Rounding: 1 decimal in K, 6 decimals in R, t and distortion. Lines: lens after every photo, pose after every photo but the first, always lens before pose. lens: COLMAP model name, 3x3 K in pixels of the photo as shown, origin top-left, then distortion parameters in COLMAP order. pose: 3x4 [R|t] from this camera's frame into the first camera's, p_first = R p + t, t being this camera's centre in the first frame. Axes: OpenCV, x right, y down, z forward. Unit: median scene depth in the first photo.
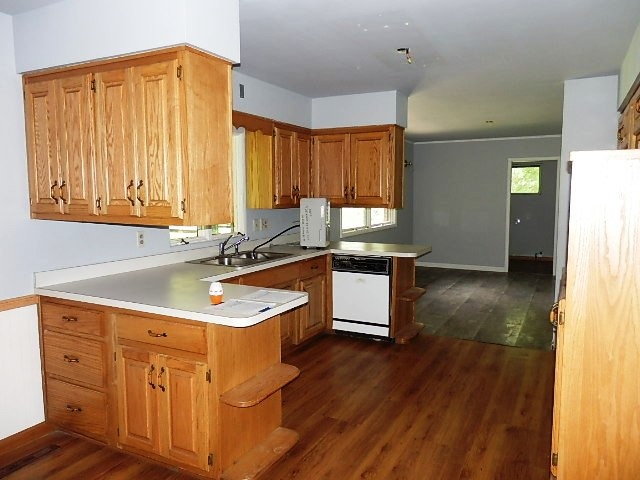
lens RADIAL K [[476.6, 0, 320.1], [0, 476.6, 239.6], [0, 0, 1]] dist [0.007605, 0.001209]
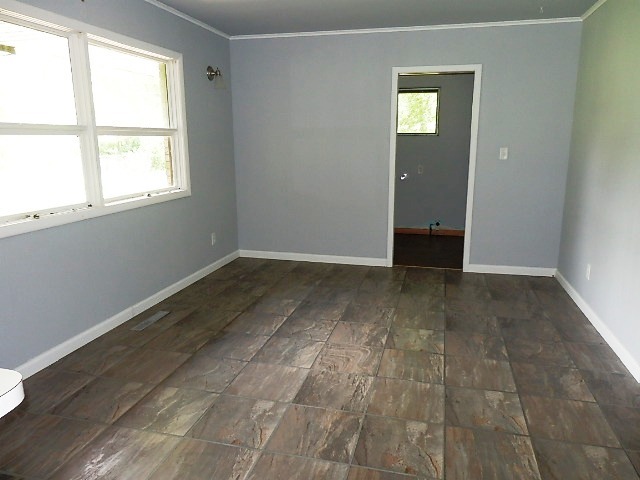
lens RADIAL K [[476.6, 0, 321.0], [0, 476.6, 240.6], [0, 0, 1]] dist [0.007605, 0.001209]
pose [[0.973536, -0.045255, 0.224008, 0.117148], [0.019774, 0.993202, 0.114712, -0.023199], [-0.227677, -0.107247, 0.967813, 0.300255]]
